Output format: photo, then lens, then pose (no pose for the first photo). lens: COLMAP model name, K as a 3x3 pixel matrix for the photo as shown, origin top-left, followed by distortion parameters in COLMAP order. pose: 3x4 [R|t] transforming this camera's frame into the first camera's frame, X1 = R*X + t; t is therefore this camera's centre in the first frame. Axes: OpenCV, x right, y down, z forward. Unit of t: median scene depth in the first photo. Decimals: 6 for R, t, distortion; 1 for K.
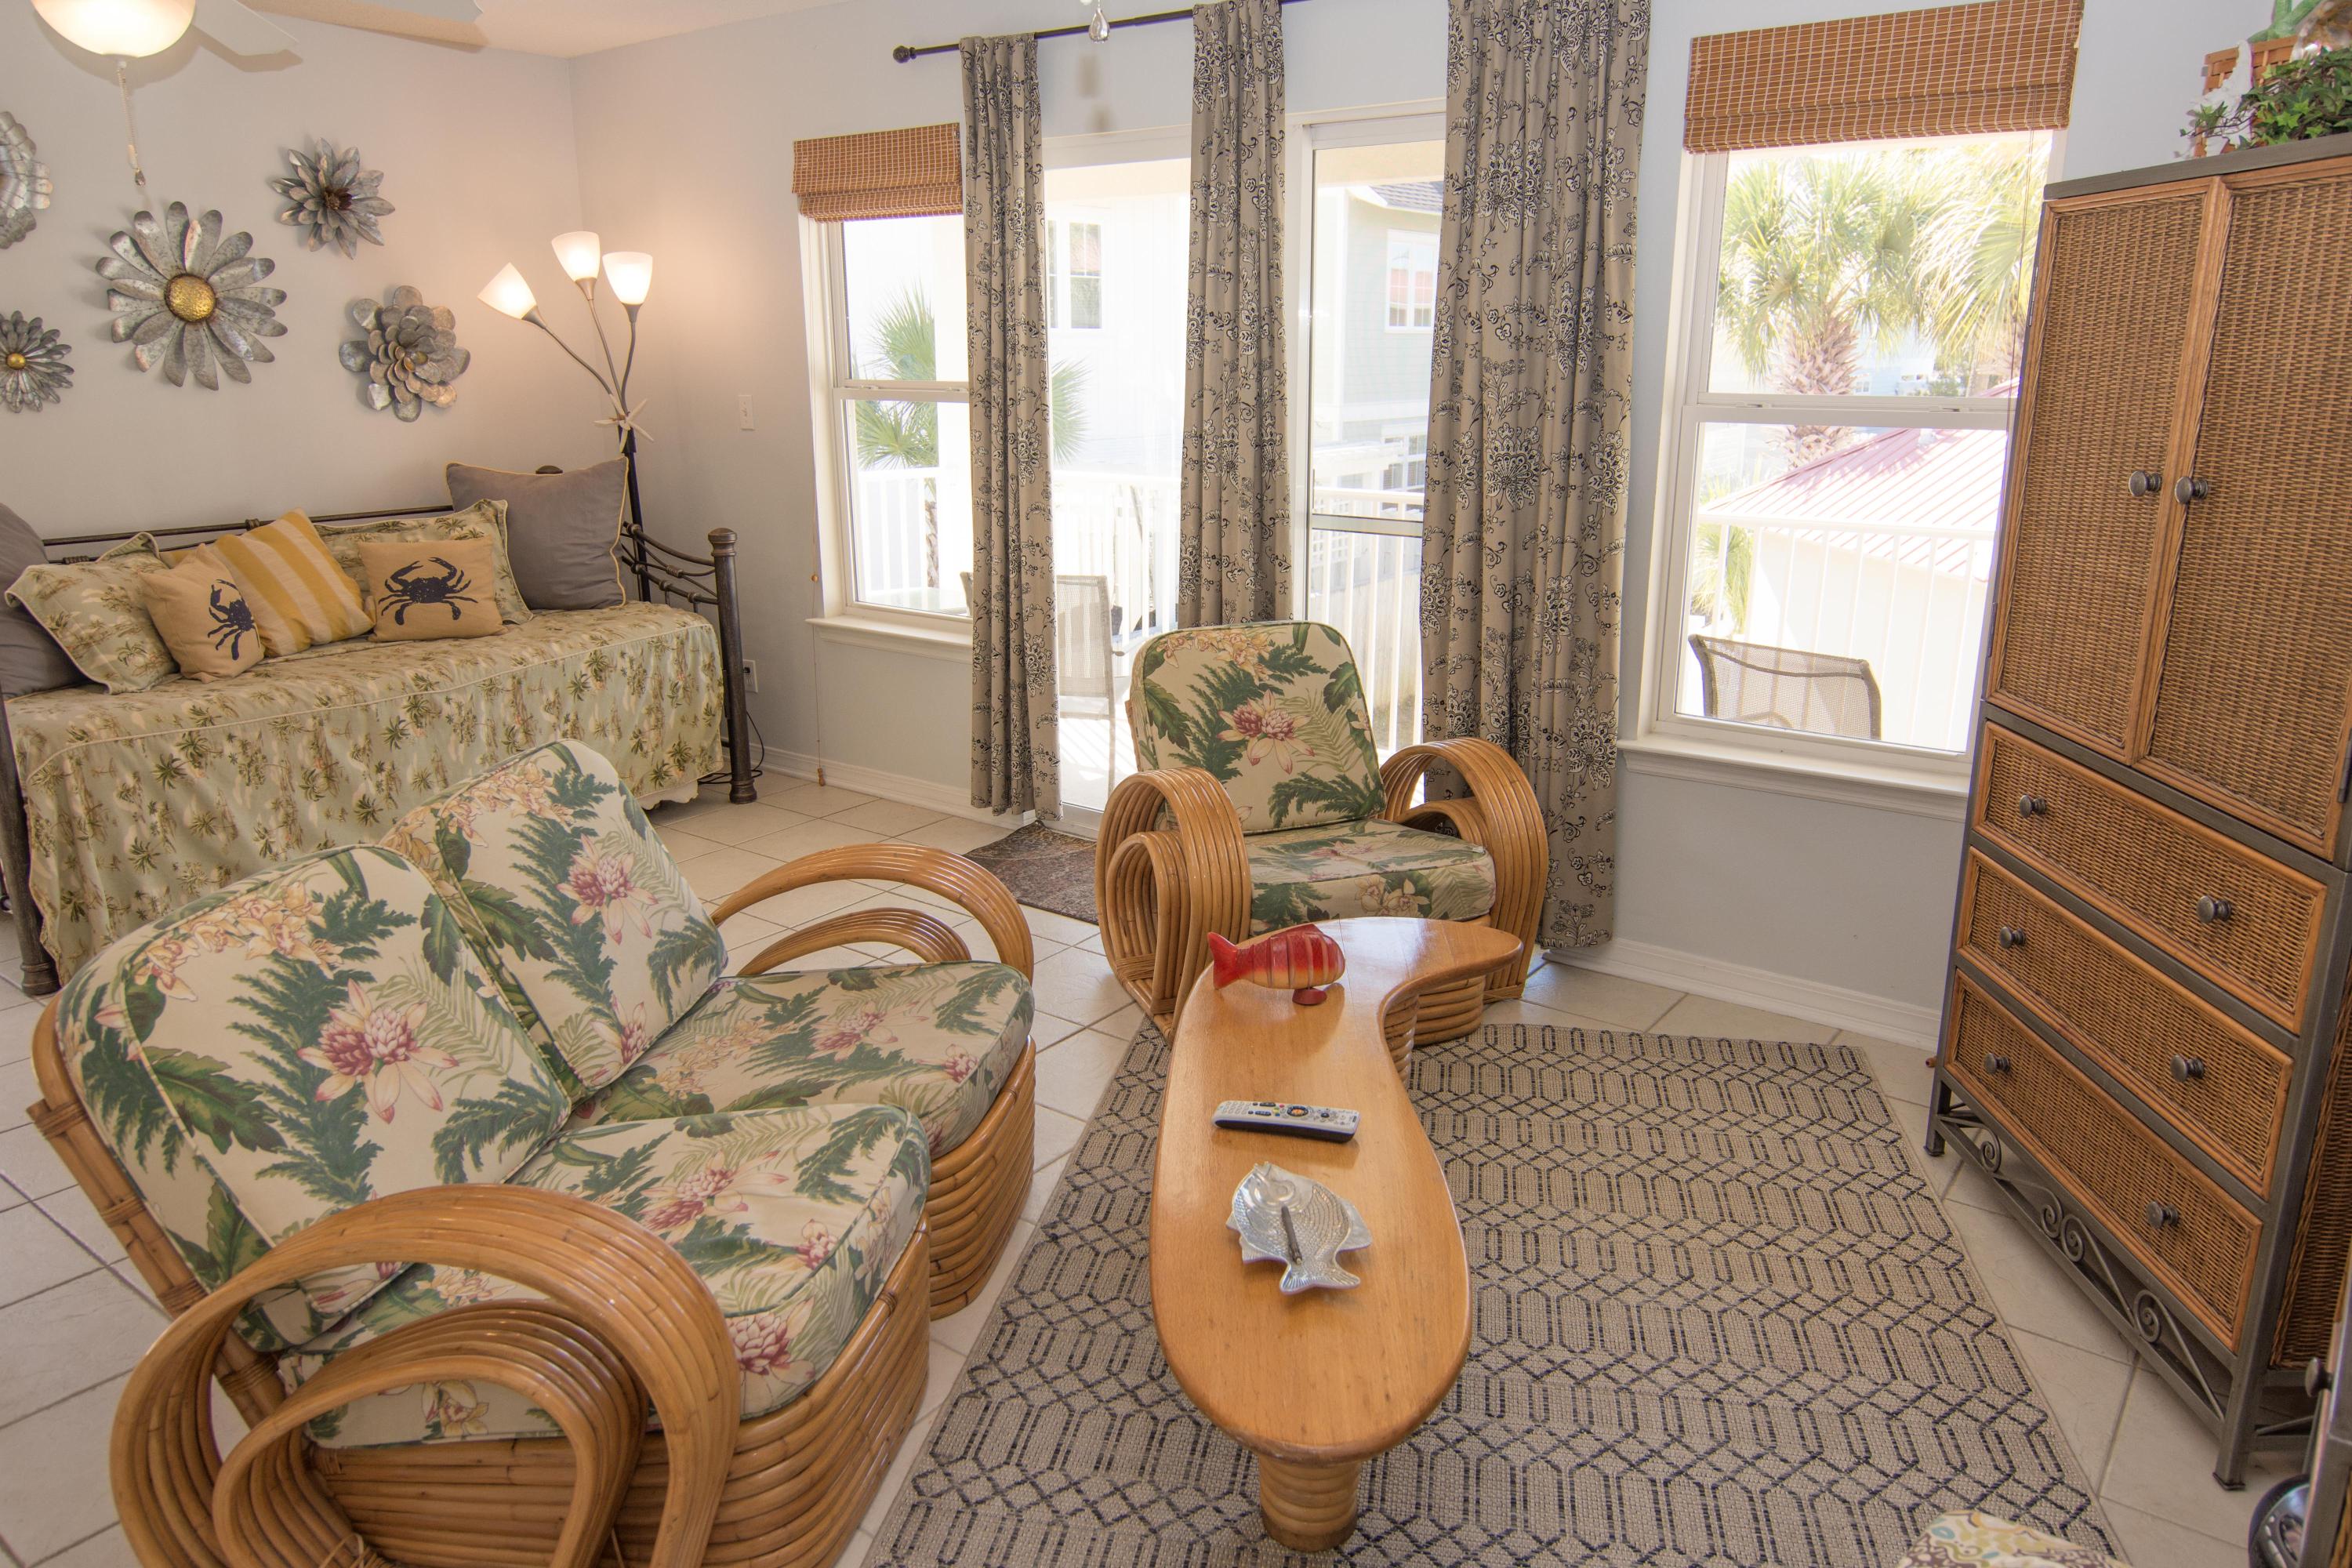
lens RADIAL K [[1575.0, 0, 1176.0], [0, 1575.0, 784.0], [0, 0, 1]] dist [0.012867, -0.021573]
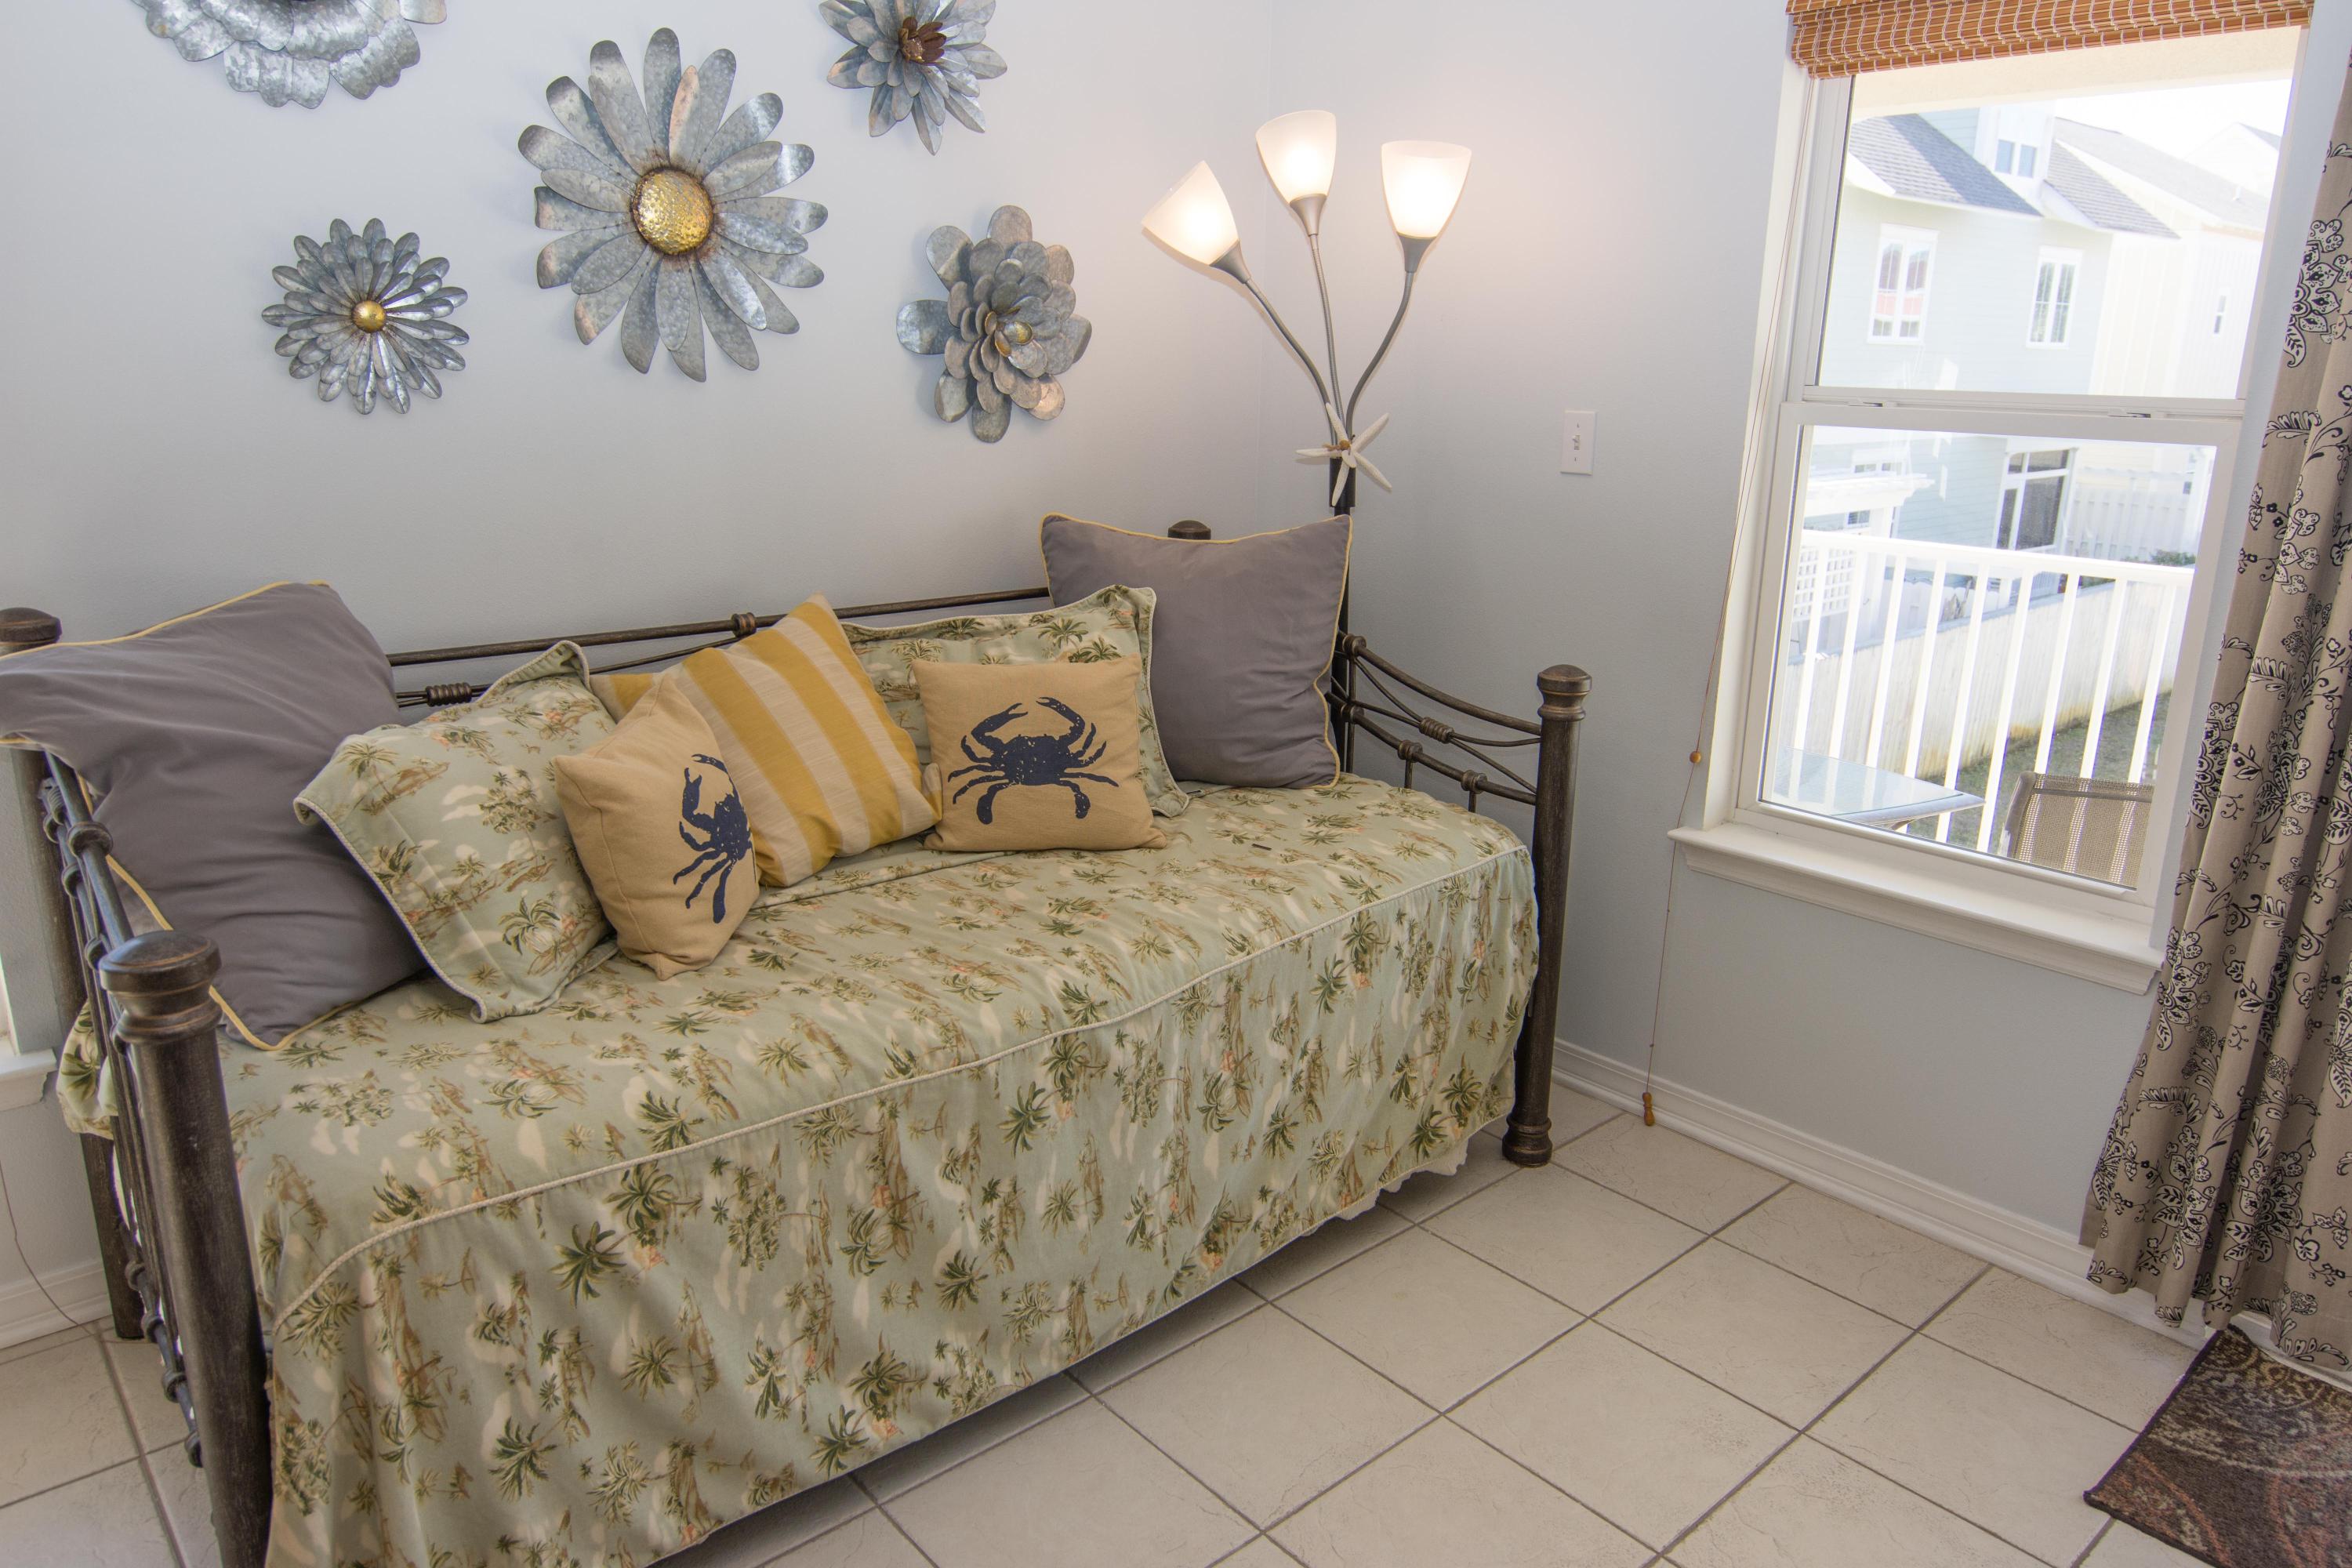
lens RADIAL K [[1575.0, 0, 1176.0], [0, 1575.0, 784.0], [0, 0, 1]] dist [0.012867, -0.021573]
pose [[0.978981, 0.070749, -0.191288, -0.336065], [-0.071564, 0.997432, 0.002657, -0.124238], [0.190985, 0.011088, 0.981530, 0.499150]]
